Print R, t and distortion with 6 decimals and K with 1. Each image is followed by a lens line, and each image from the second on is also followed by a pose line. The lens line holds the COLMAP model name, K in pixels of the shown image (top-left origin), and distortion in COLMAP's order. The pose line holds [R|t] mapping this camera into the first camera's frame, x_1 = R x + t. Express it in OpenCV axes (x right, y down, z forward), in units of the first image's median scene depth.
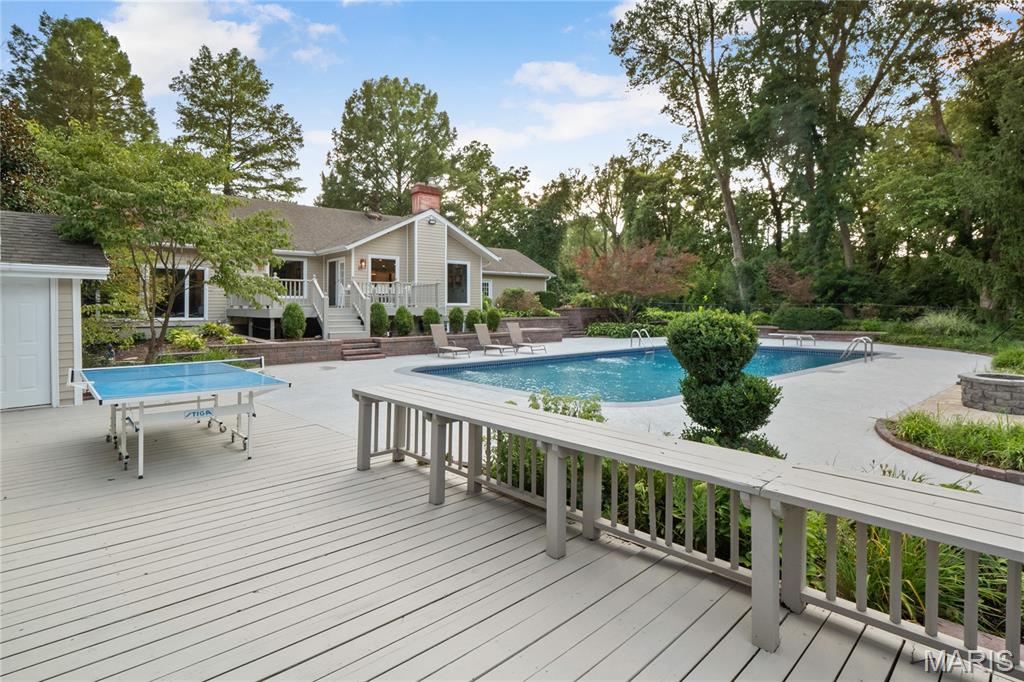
lens RADIAL K [[506.0, 0, 510.8], [0, 506.0, 297.7], [0, 0, 1]] dist [-0.003340, -0.000824]
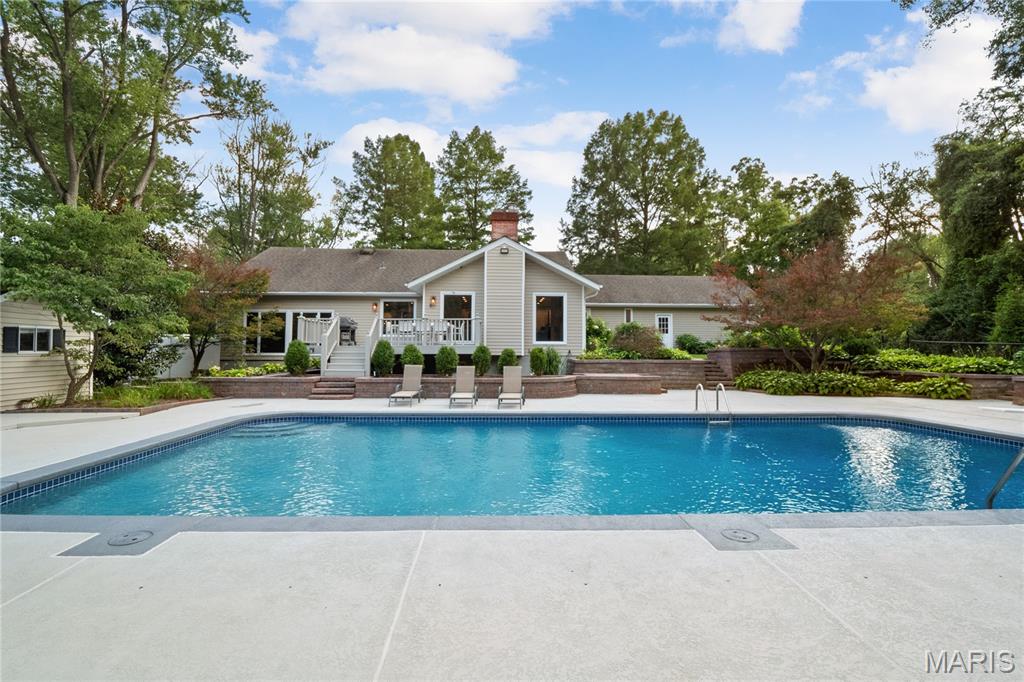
lens RADIAL K [[478.9, 0, 533.0], [0, 478.9, 318.7], [0, 0, 1]] dist [-0.007642, 0.000399]
pose [[0.790659, -0.028947, -0.611571, 0.353822], [0.005108, 0.999159, -0.040689, 0.004721], [0.612235, 0.029047, 0.790142, 0.318809]]
